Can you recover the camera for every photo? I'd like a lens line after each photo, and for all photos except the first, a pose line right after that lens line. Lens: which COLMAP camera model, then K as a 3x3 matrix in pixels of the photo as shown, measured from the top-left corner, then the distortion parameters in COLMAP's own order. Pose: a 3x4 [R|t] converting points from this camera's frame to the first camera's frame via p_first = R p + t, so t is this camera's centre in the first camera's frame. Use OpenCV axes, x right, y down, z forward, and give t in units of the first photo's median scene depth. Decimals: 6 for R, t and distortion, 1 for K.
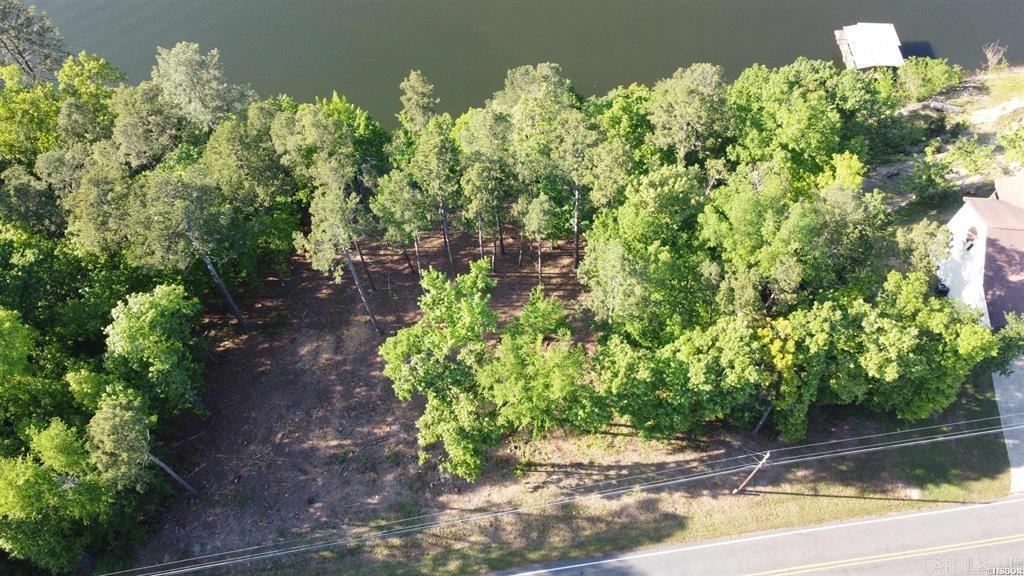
lens RADIAL K [[783.6, 0, 512.0], [0, 783.6, 288.0], [0, 0, 1]] dist [0.004084, -0.005408]
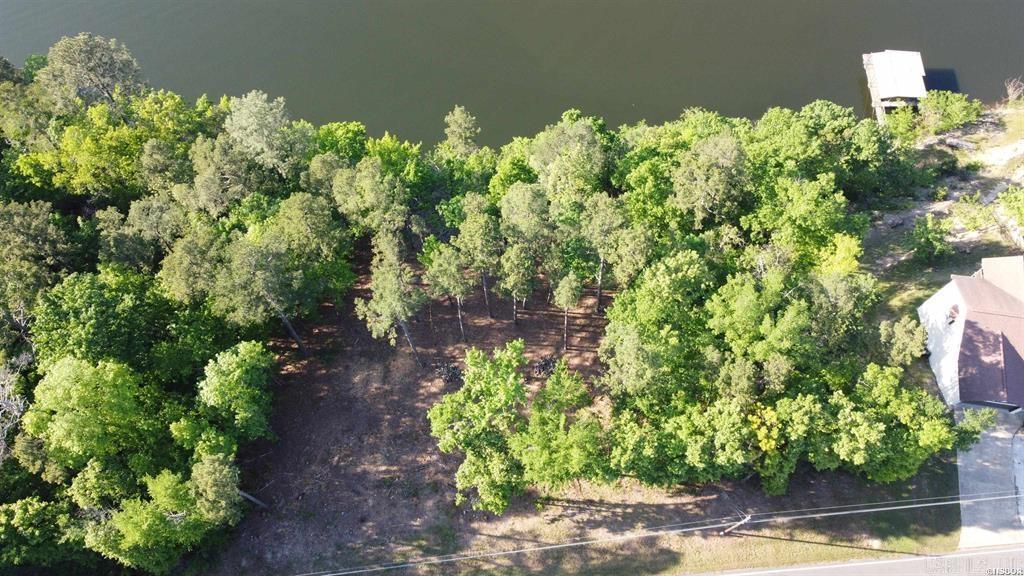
lens RADIAL K [[783.6, 0, 512.0], [0, 783.6, 288.0], [0, 0, 1]] dist [0.004084, -0.005408]
pose [[0.998517, 0.048008, -0.025668, -0.017685], [-0.045246, 0.994051, 0.099073, -0.208050], [0.030271, -0.097765, 0.994749, -0.143411]]
